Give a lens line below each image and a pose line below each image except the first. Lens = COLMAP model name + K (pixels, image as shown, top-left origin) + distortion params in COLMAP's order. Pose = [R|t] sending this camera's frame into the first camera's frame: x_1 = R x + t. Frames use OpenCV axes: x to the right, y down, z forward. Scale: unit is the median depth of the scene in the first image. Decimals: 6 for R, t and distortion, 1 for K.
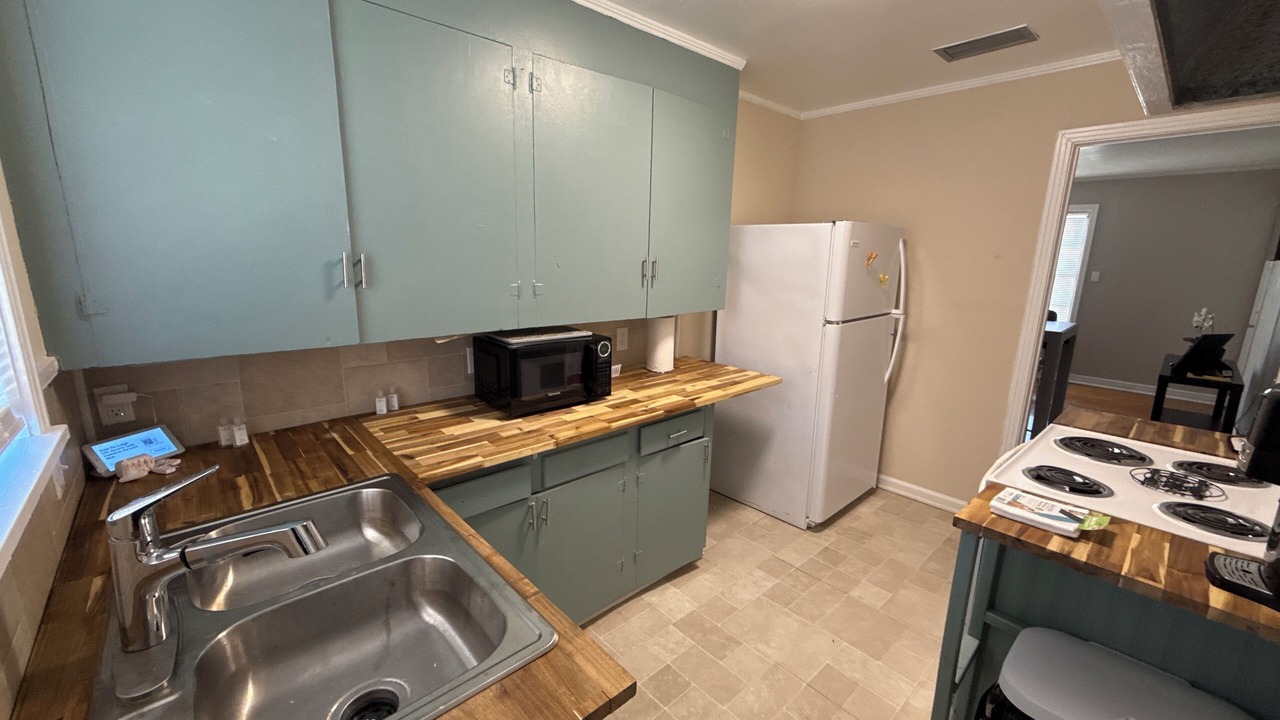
lens RADIAL K [[512.6, 0, 640.0], [0, 512.6, 360.0], [0, 0, 1]] dist [-0.001311, -0.000232]
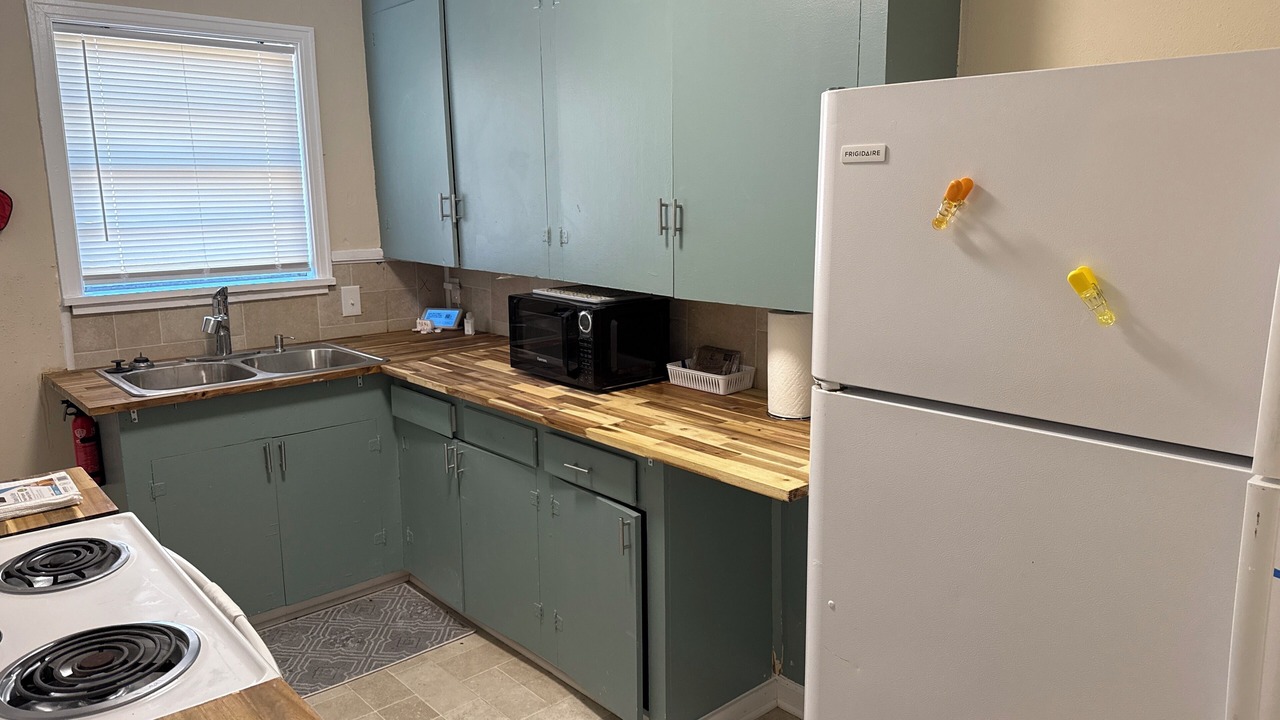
lens RADIAL K [[926.2, 0, 640.0], [0, 926.2, 360.0], [0, 0, 1]] dist [0.009229, 0.000154]
pose [[-0.014476, 0.170107, -0.985319, 1.339527], [-0.201805, 0.964647, 0.169503, -0.225778], [0.979319, 0.201296, 0.020364, 1.141992]]
